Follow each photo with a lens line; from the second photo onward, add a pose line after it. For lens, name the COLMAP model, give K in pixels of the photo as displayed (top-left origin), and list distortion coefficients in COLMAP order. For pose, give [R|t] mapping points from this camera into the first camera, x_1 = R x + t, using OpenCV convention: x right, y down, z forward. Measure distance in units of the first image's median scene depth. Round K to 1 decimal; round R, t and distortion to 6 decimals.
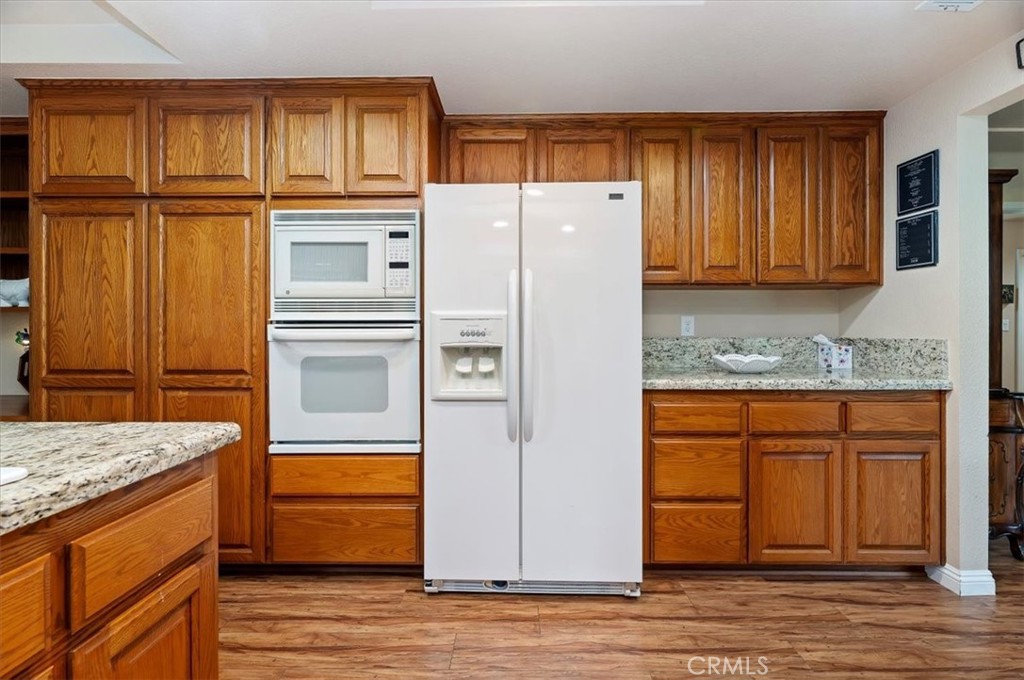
lens RADIAL K [[417.2, 0, 514.2], [0, 417.2, 332.0], [0, 0, 1]] dist [-0.010434, 0.001481]
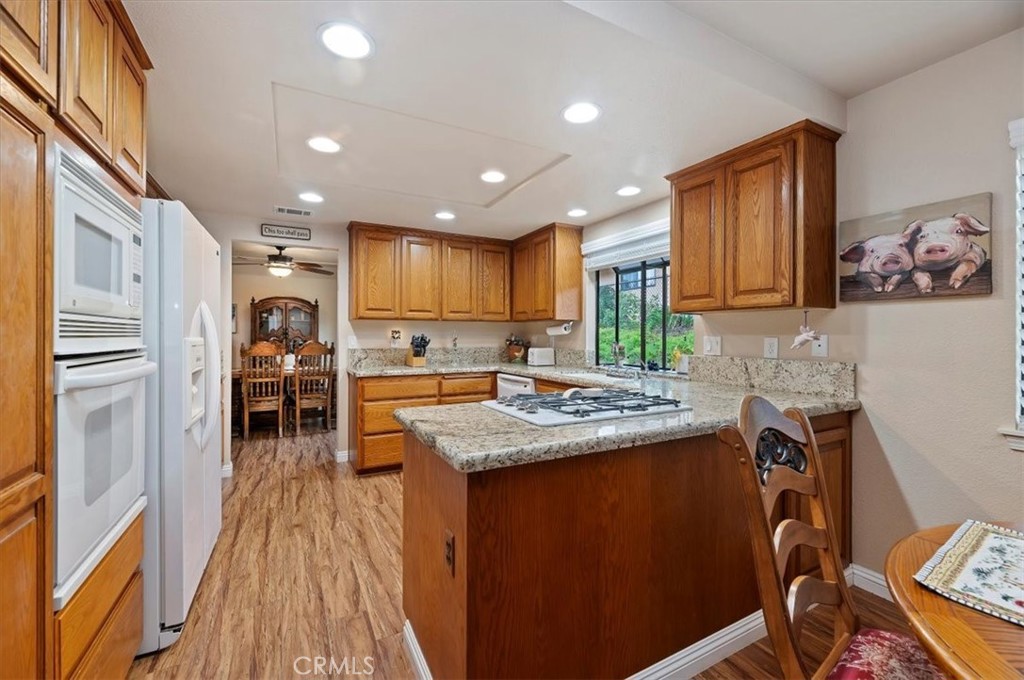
lens RADIAL K [[417.2, 0, 511.6], [0, 417.2, 333.4], [0, 0, 1]] dist [-0.010434, 0.001481]
pose [[-0.481965, 0.002176, 0.876188, -1.513672], [-0.001821, 0.999992, -0.003486, -0.062023], [-0.876188, -0.003276, -0.481958, 0.868884]]
